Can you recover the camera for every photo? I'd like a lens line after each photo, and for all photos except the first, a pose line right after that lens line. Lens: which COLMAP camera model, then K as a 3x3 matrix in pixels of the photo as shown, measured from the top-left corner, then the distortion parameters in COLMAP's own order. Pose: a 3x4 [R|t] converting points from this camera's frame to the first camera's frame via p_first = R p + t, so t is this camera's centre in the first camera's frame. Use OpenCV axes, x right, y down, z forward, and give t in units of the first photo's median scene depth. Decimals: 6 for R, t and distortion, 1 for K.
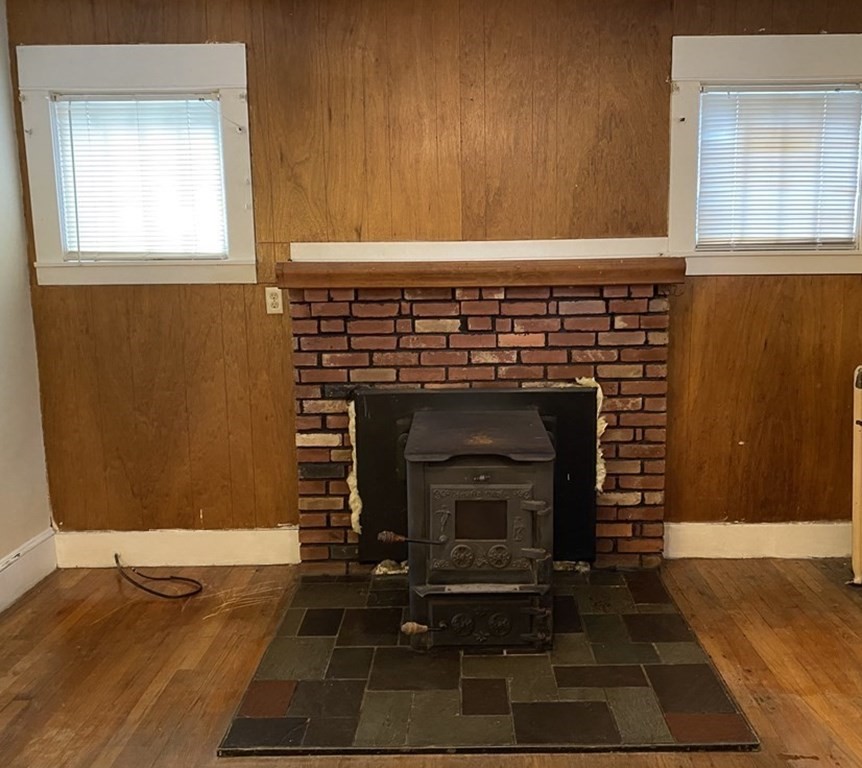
lens RADIAL K [[809.1, 0, 432.3], [0, 809.1, 371.2], [0, 0, 1]] dist [0.106894, -0.206071]
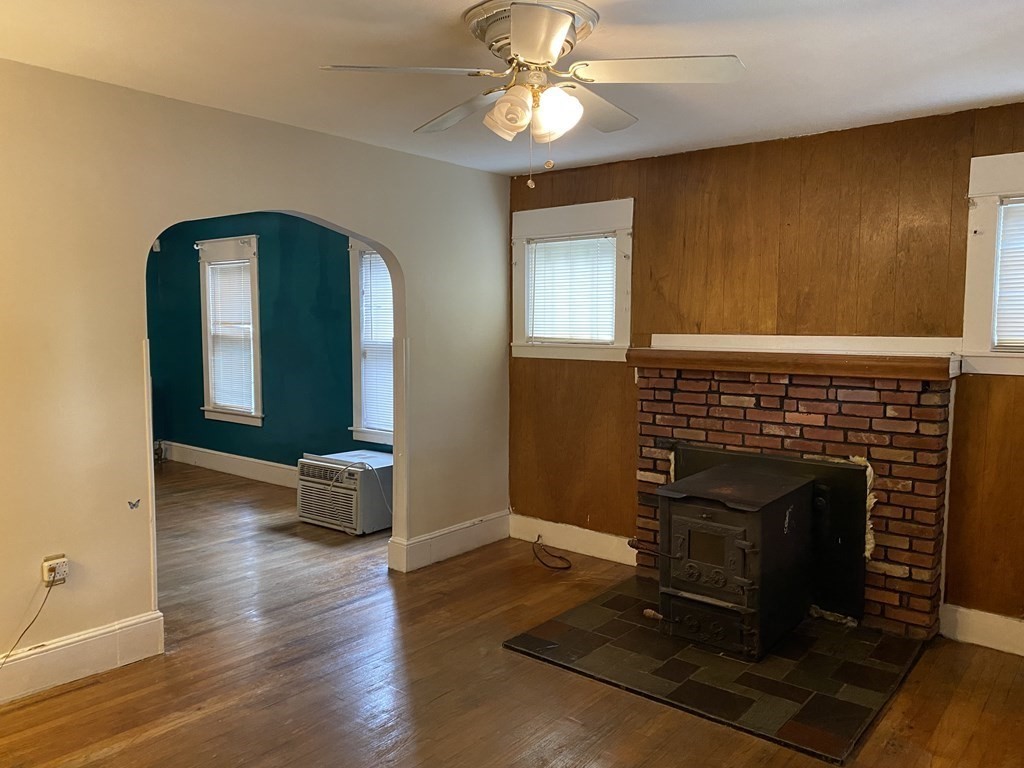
lens RADIAL K [[776.5, 0, 512.0], [0, 776.5, 384.0], [0, 0, 1]] dist [0.002969, -0.002250]
pose [[0.765530, 0.066496, -0.639955, 0.510334], [-0.103694, 0.994393, -0.020718, -0.020434], [0.634989, 0.082219, 0.768133, -0.170125]]
